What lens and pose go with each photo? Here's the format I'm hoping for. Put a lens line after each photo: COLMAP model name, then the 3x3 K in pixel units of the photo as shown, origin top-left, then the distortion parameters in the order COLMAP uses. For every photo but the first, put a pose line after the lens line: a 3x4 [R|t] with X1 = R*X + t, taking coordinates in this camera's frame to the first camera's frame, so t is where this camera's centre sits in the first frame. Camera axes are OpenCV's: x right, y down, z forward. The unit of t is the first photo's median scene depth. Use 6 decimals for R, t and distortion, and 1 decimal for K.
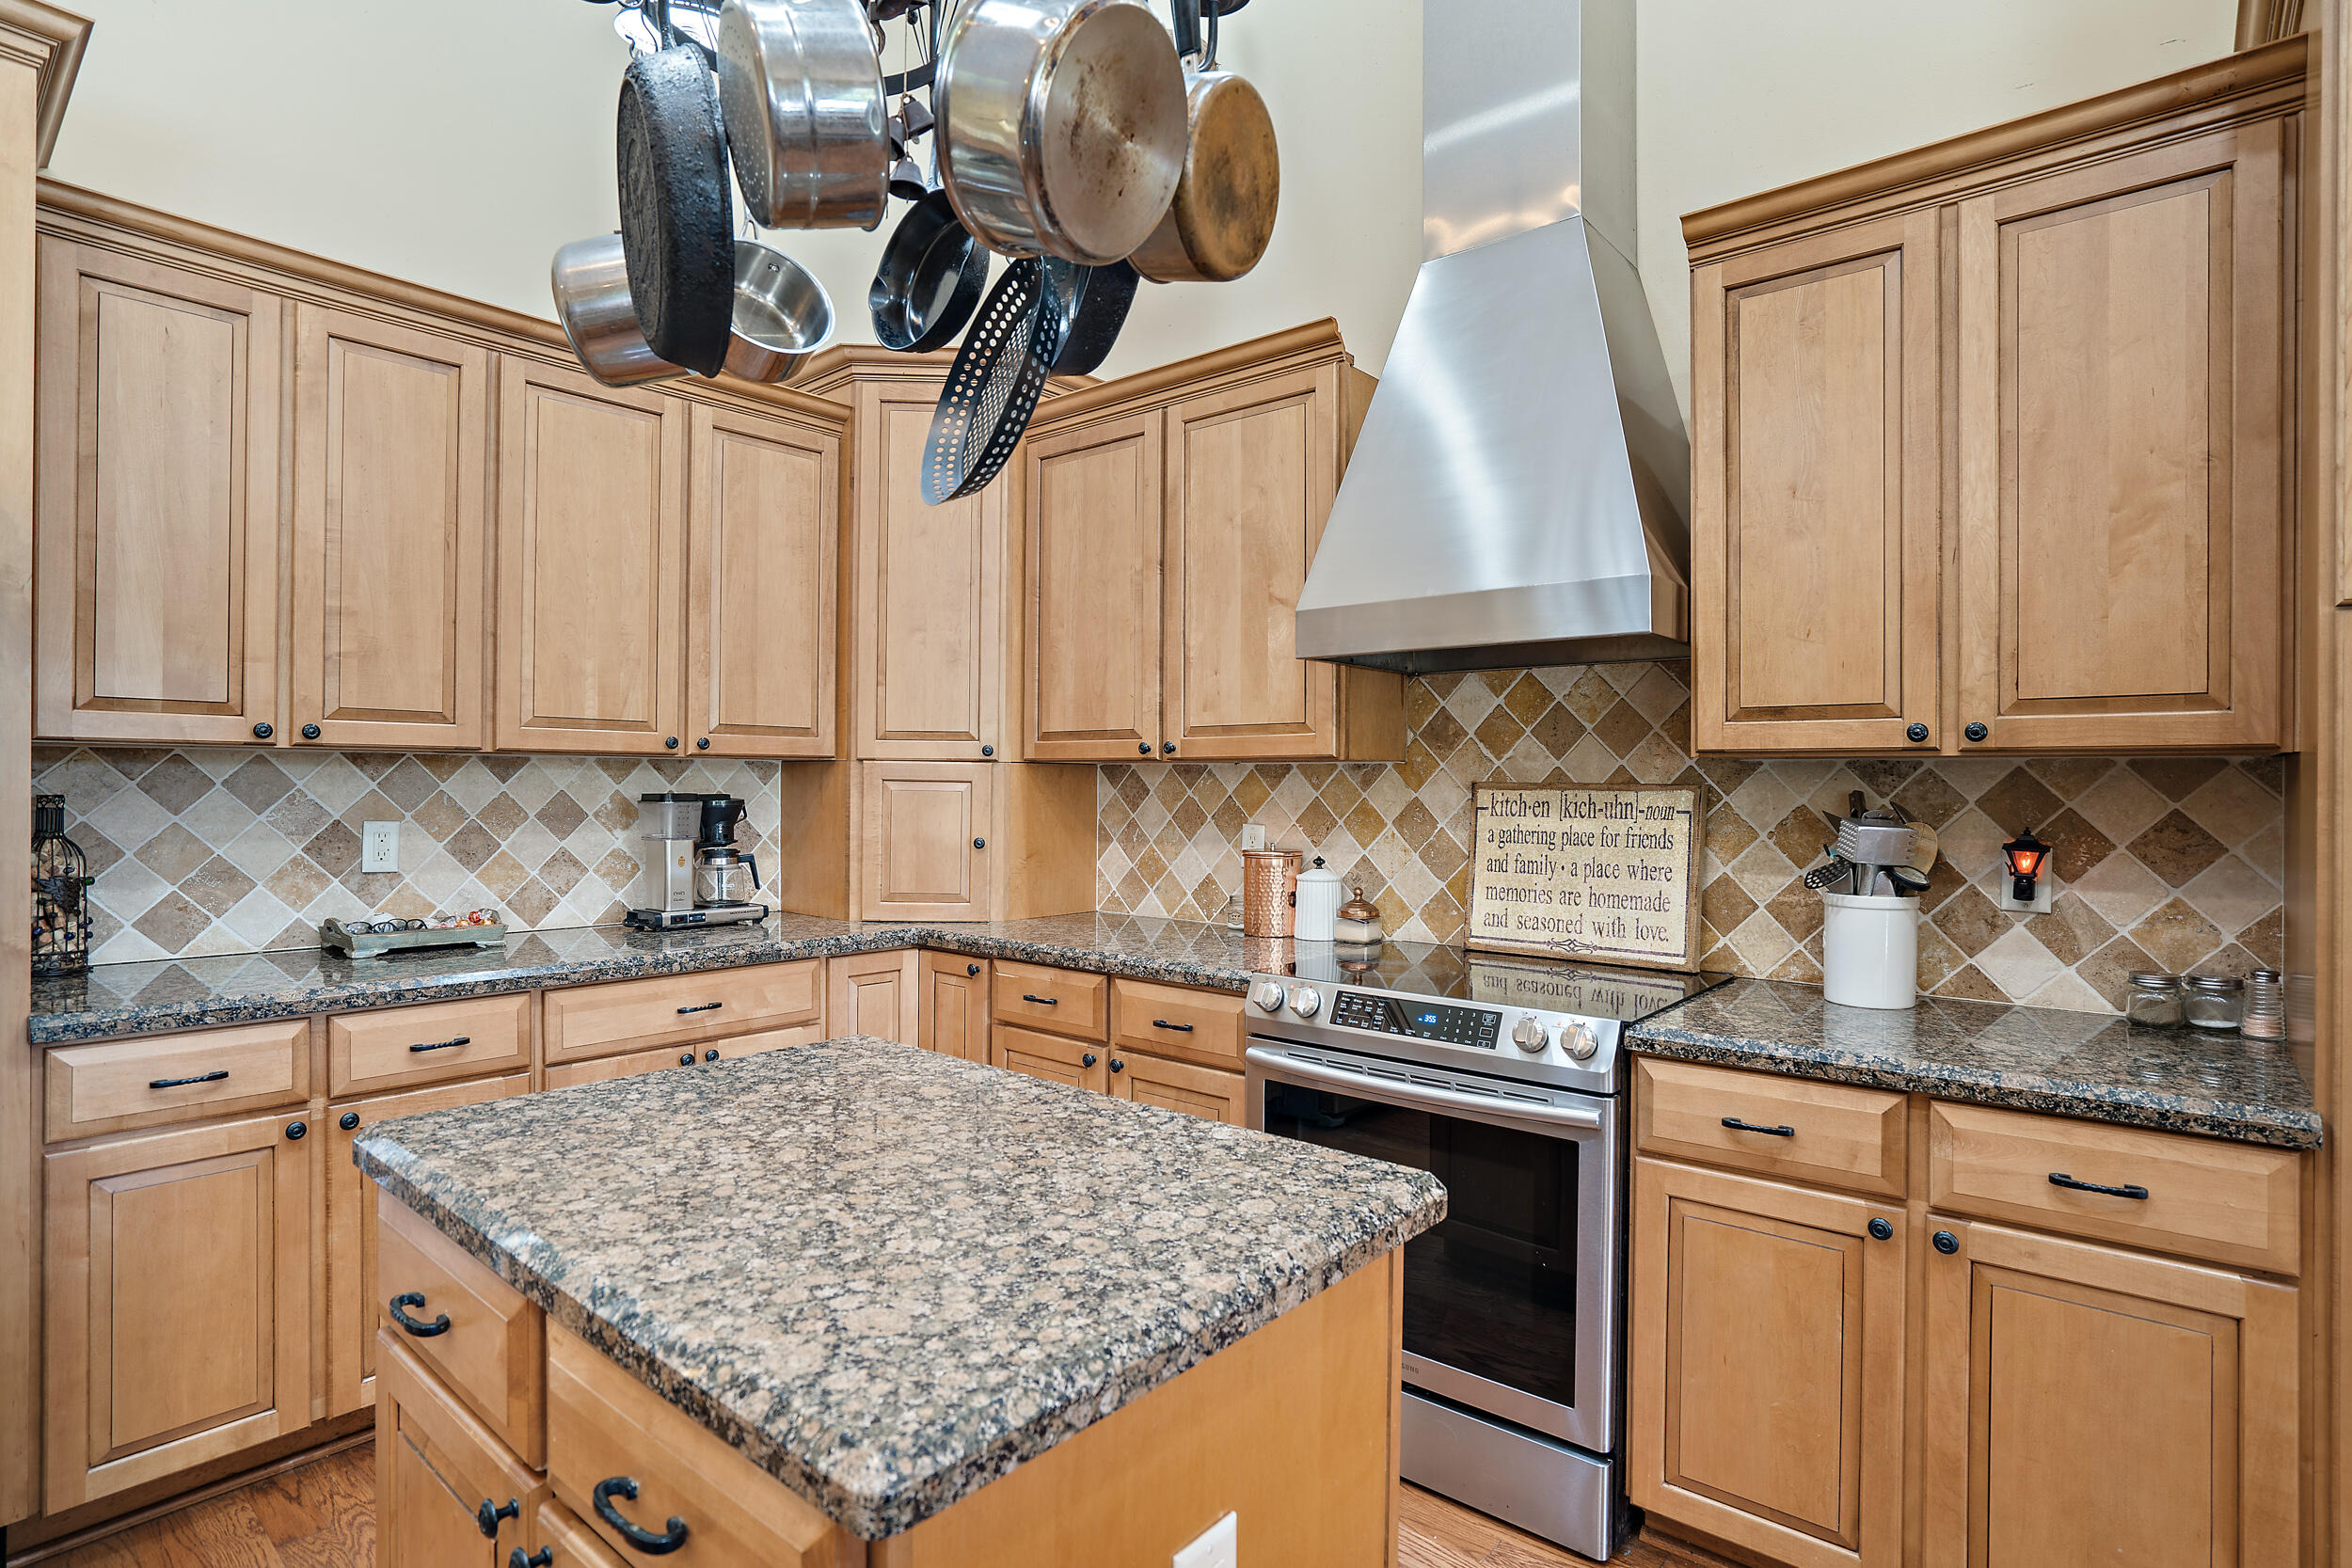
lens RADIAL K [[1200.4, 0, 1176.0], [0, 1200.4, 784.0], [0, 0, 1]] dist [-0.003354, -0.000082]
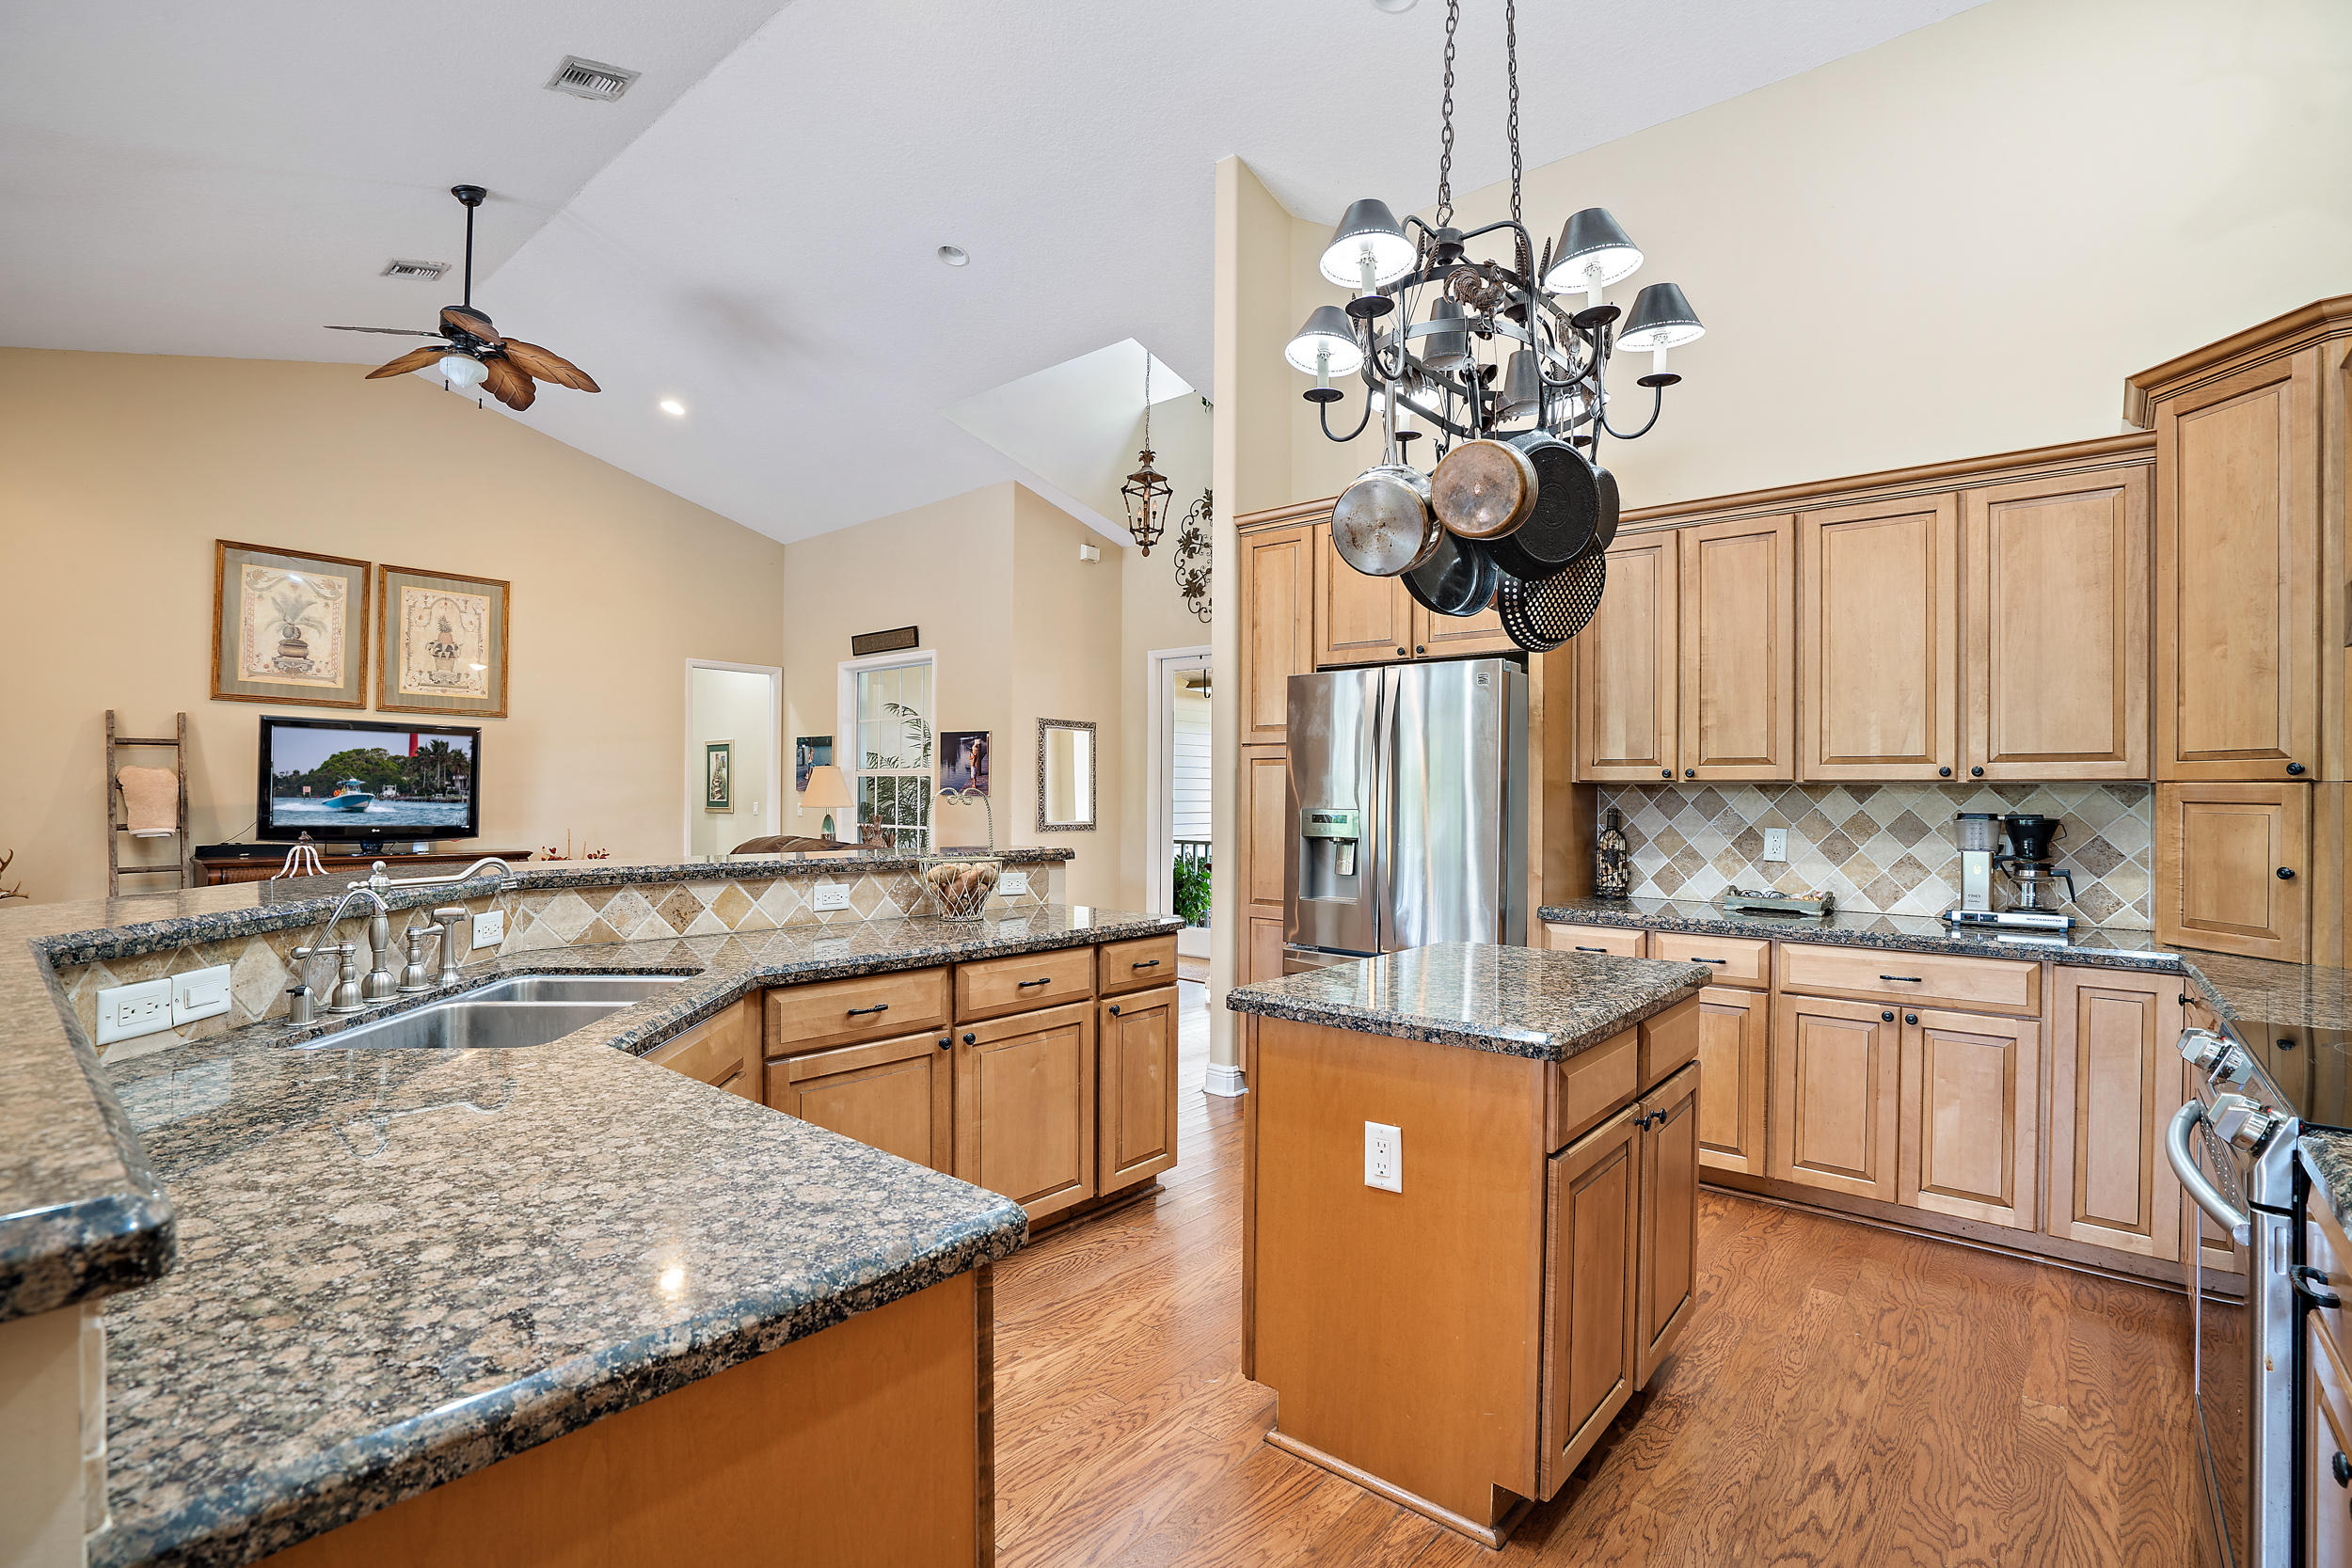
lens RADIAL K [[1096.6, 0, 1163.0], [0, 1096.6, 789.6], [0, 0, 1]] dist [-0.068971, 0.035062]
pose [[0.005405, -0.013336, -0.999896, 0.696836], [-0.012173, 0.999836, -0.013401, 0.009148], [0.999911, 0.012244, 0.005242, 0.191386]]
